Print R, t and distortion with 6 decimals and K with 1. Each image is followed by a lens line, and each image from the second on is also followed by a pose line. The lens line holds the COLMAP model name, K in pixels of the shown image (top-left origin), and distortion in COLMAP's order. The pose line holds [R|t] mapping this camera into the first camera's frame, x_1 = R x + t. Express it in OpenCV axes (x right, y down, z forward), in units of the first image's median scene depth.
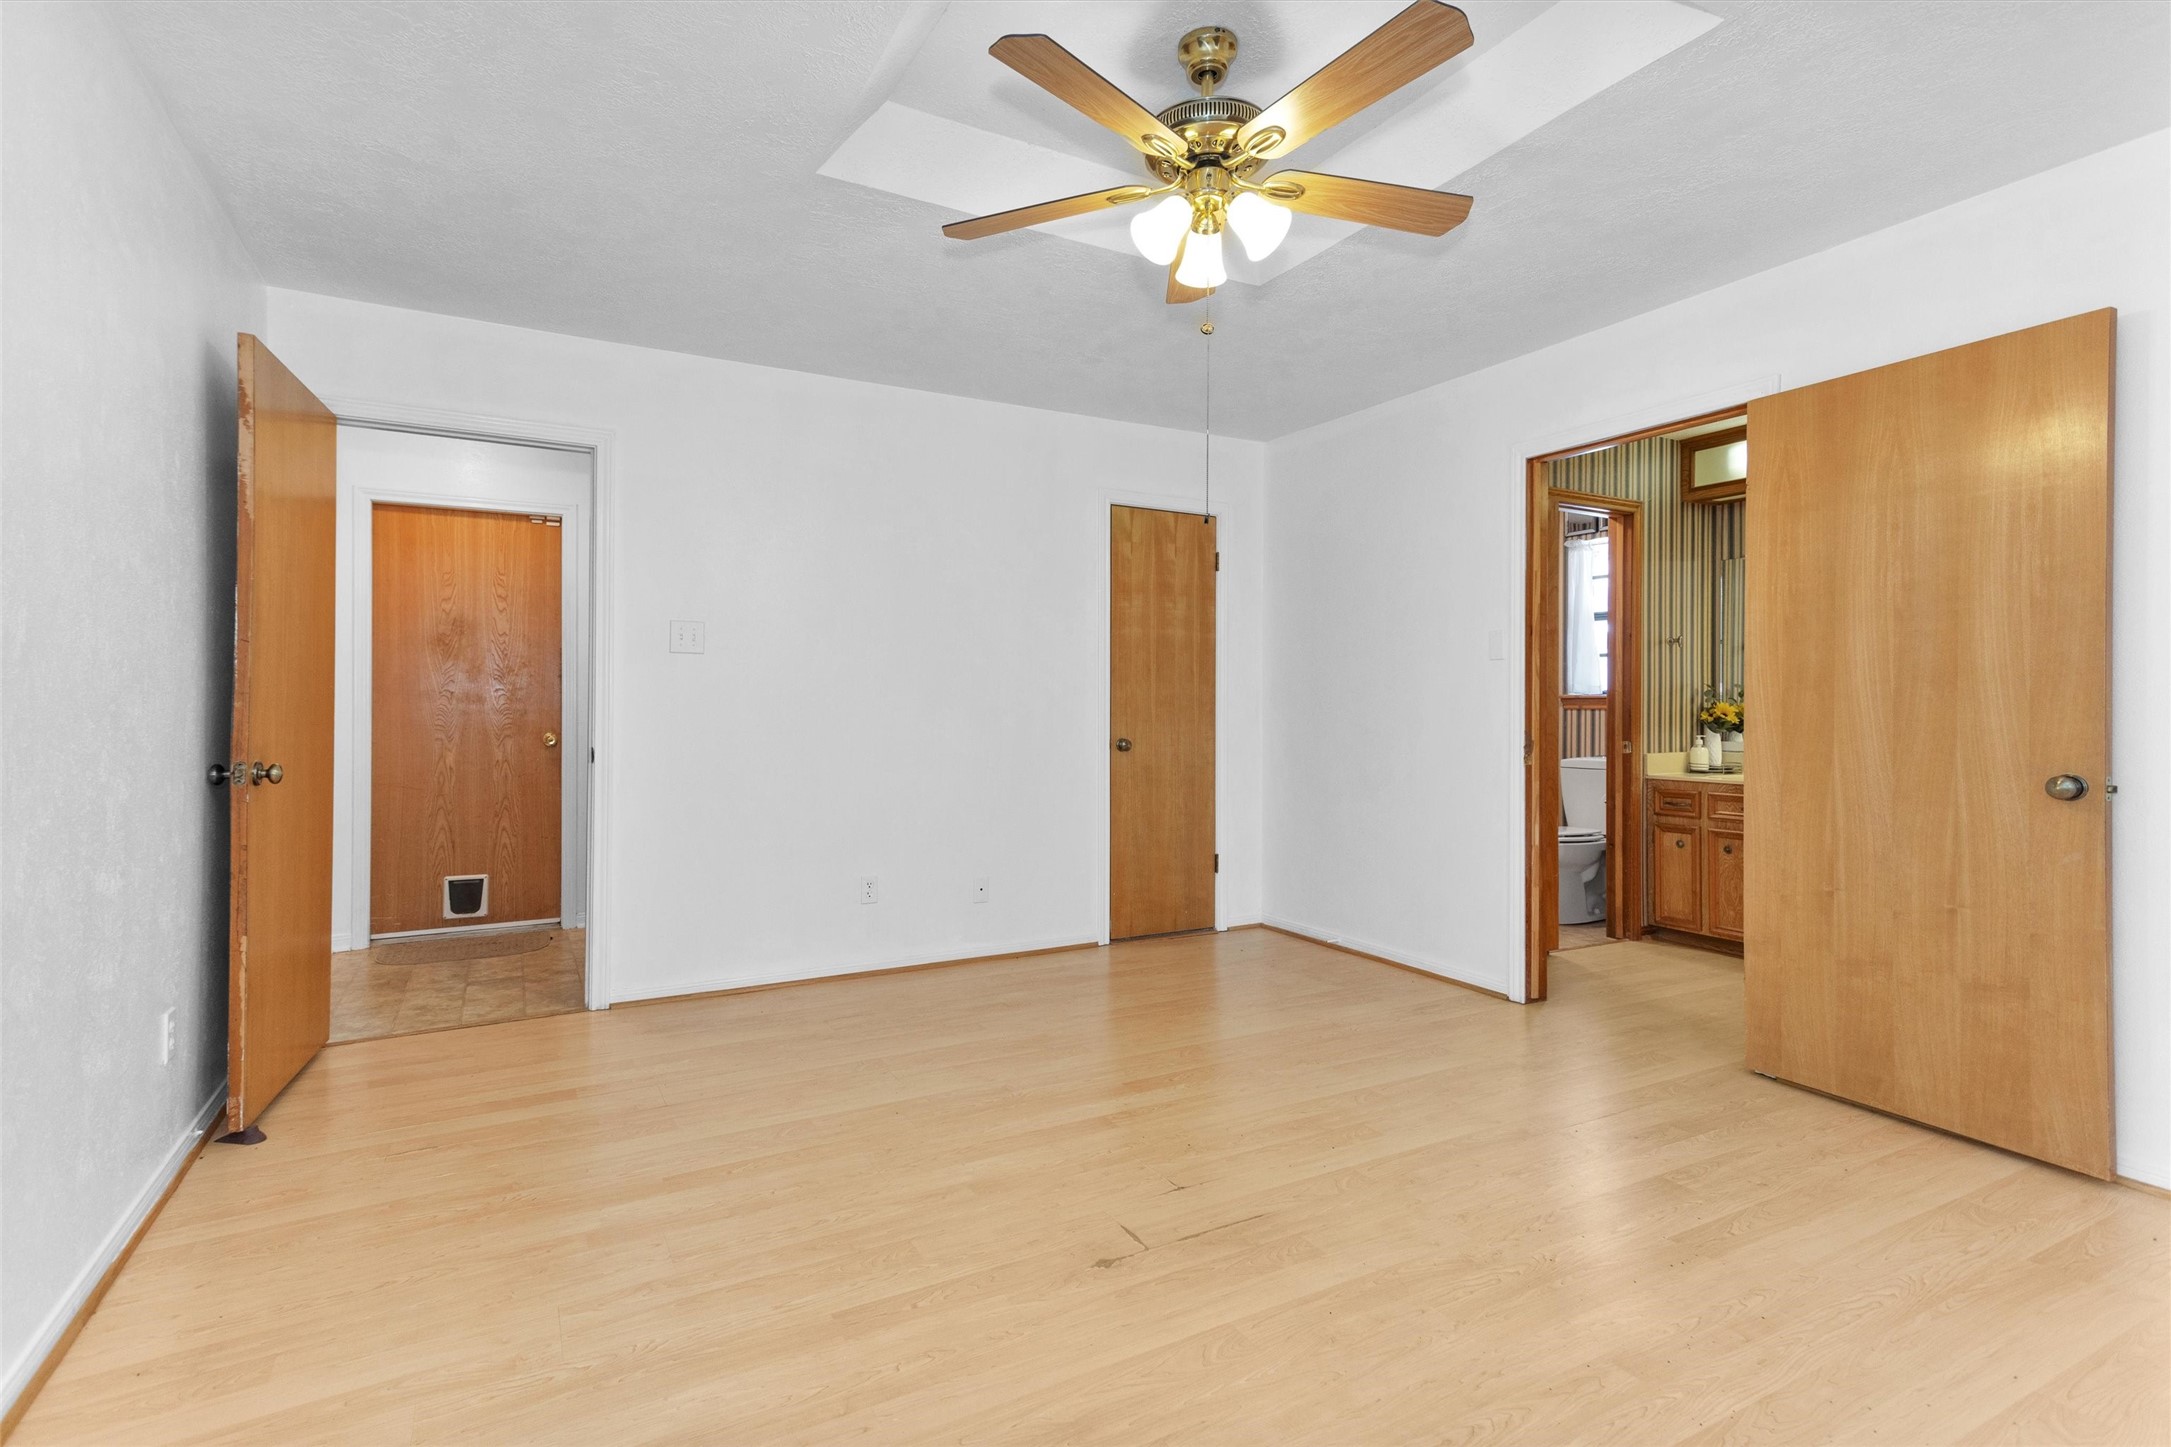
lens RADIAL K [[1031.9, 0, 1073.2], [0, 1031.9, 701.5], [0, 0, 1]] dist [0.005653, 0.000617]
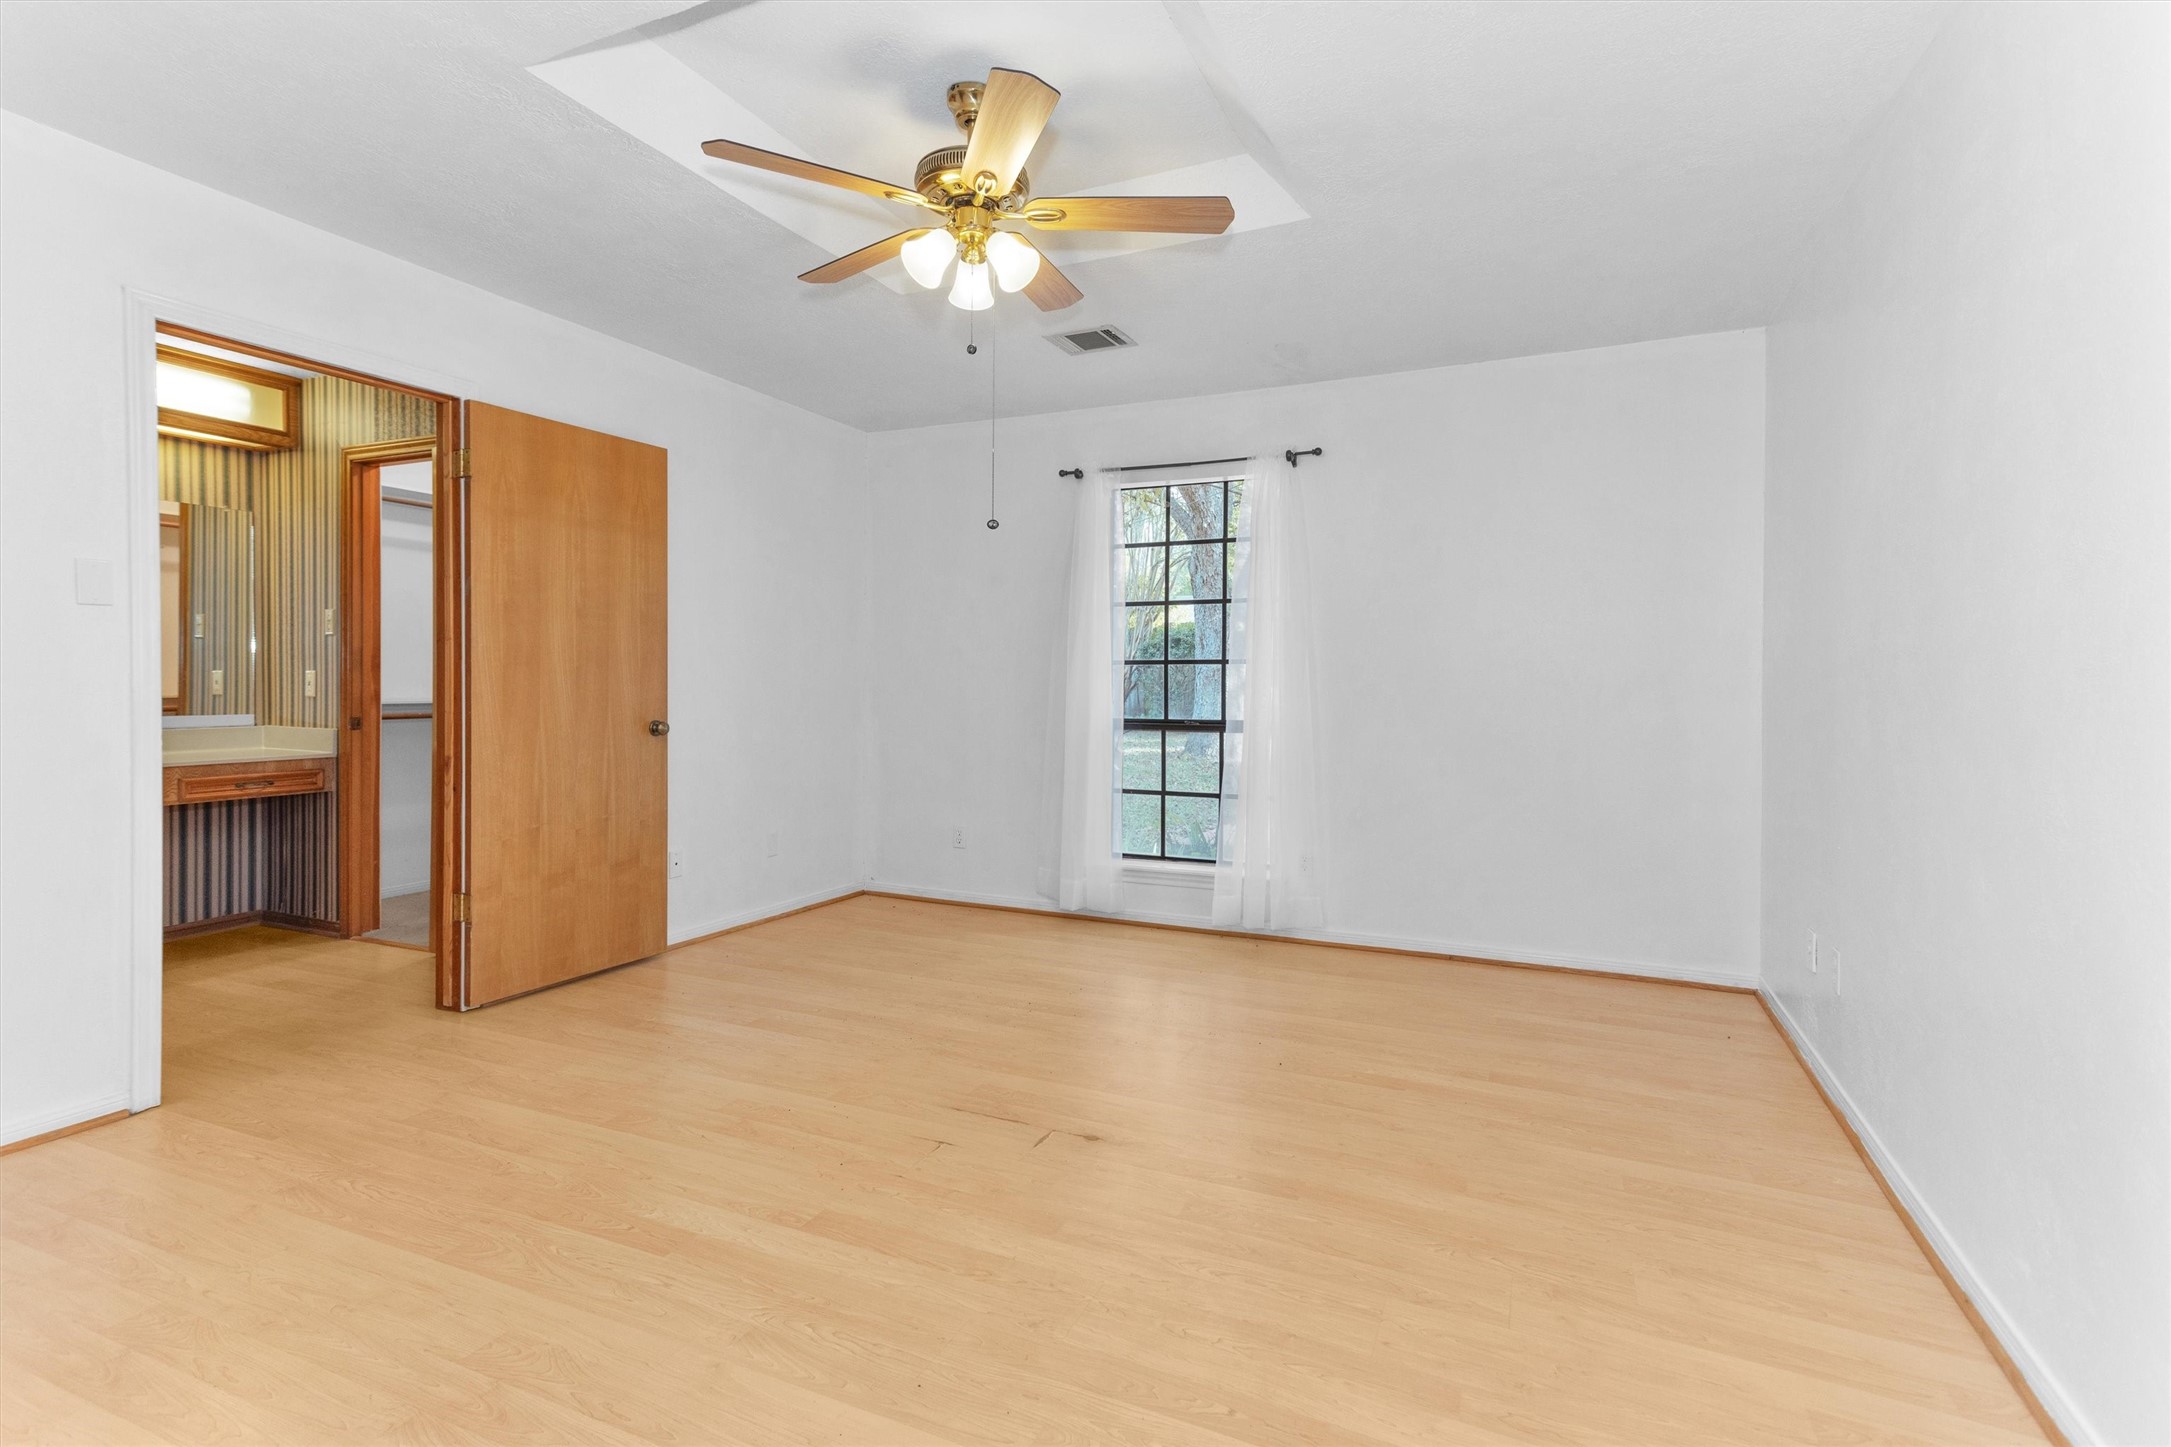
lens RADIAL K [[1031.9, 0, 1073.2], [0, 1031.9, 701.5], [0, 0, 1]] dist [0.005653, 0.000617]
pose [[-0.591953, -0.024531, 0.805599, -0.716732], [-0.010950, 0.999689, 0.022395, -0.004289], [-0.805898, 0.004435, -0.592038, 1.334178]]
